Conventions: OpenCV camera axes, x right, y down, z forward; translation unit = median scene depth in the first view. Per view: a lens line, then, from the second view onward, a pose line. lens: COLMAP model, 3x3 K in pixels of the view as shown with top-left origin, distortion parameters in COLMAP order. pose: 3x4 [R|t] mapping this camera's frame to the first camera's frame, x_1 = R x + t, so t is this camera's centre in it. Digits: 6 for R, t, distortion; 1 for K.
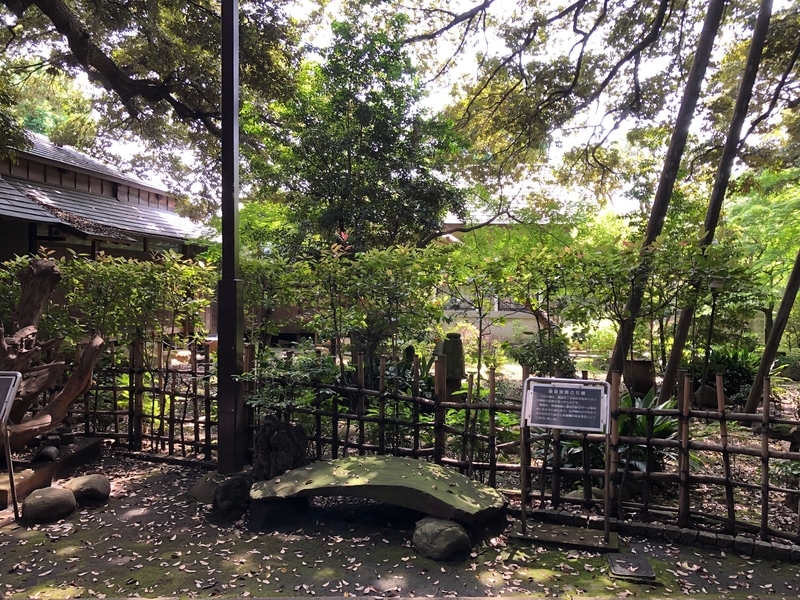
lens RADIAL K [[651.0, 0, 400.4], [0, 651.0, 296.9], [0, 0, 1]] dist [0.004470, 0.001171]
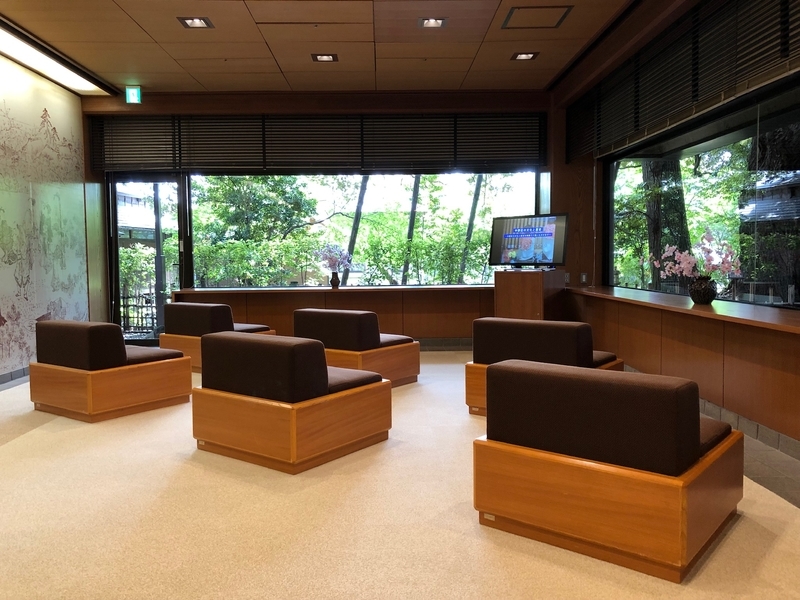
lens RADIAL K [[659.8, 0, 399.2], [0, 659.8, 300.9], [0, 0, 1]] dist [-0.000777, -0.001369]
pose [[0.999830, -0.018423, 0.000901, 0.526658], [0.018347, 0.998366, 0.054122, 0.018972], [-0.001896, -0.054096, 0.998534, -1.253605]]
